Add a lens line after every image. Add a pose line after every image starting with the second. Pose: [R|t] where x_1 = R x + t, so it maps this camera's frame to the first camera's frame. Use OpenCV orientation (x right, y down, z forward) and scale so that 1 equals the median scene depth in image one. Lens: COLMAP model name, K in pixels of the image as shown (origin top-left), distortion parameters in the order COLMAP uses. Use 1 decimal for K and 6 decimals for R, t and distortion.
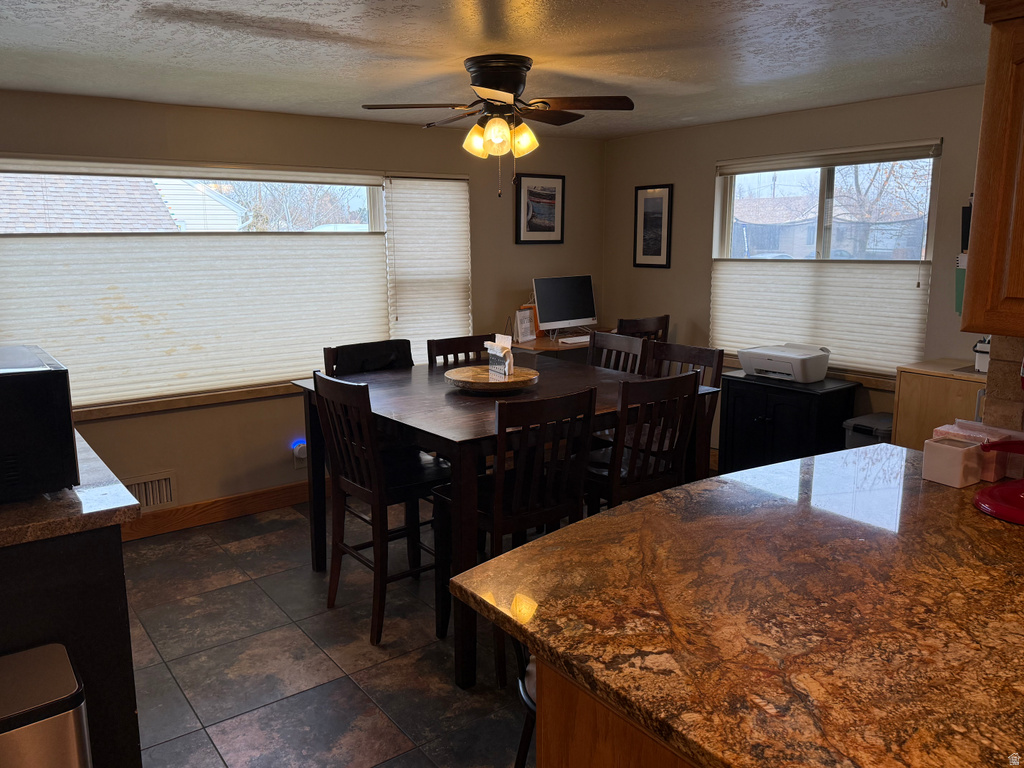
lens RADIAL K [[777.6, 0, 512.2], [0, 777.6, 394.3], [0, 0, 1]] dist [0.069573, -0.093653]
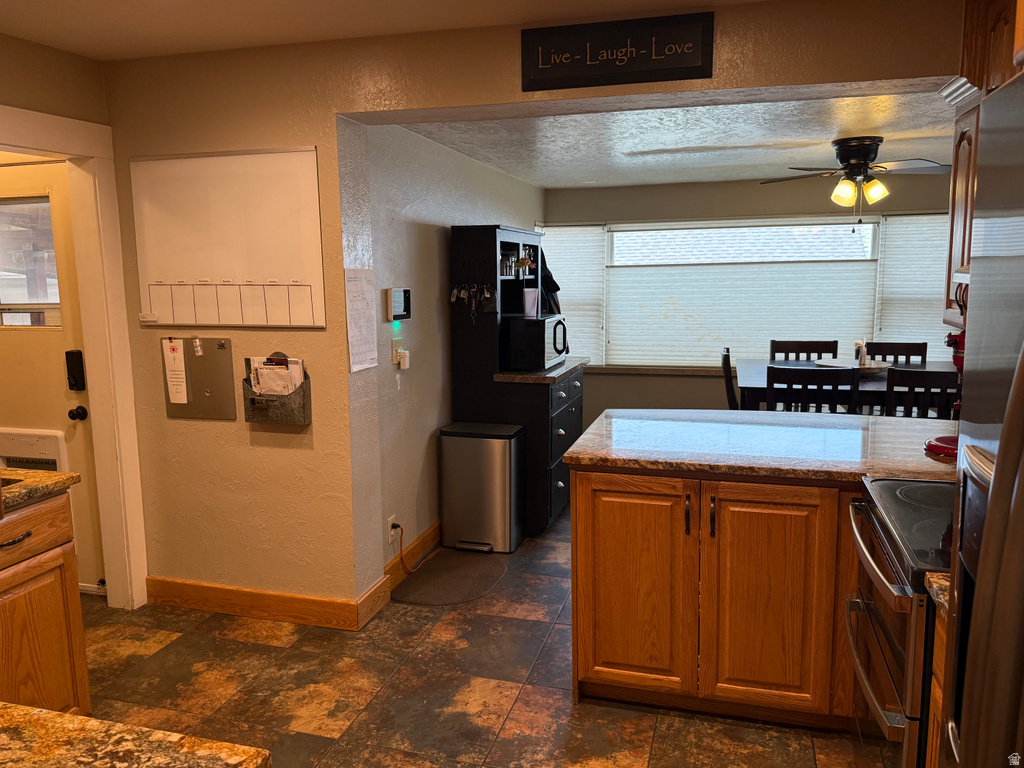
lens RADIAL K [[777.6, 0, 509.4], [0, 777.6, 379.2], [0, 0, 1]] dist [0.069573, -0.093653]
pose [[0.595019, 0.106492, -0.796625, 1.637940], [-0.152334, 0.988159, 0.018314, 0.151792], [0.789143, 0.110456, 0.604196, -0.637994]]
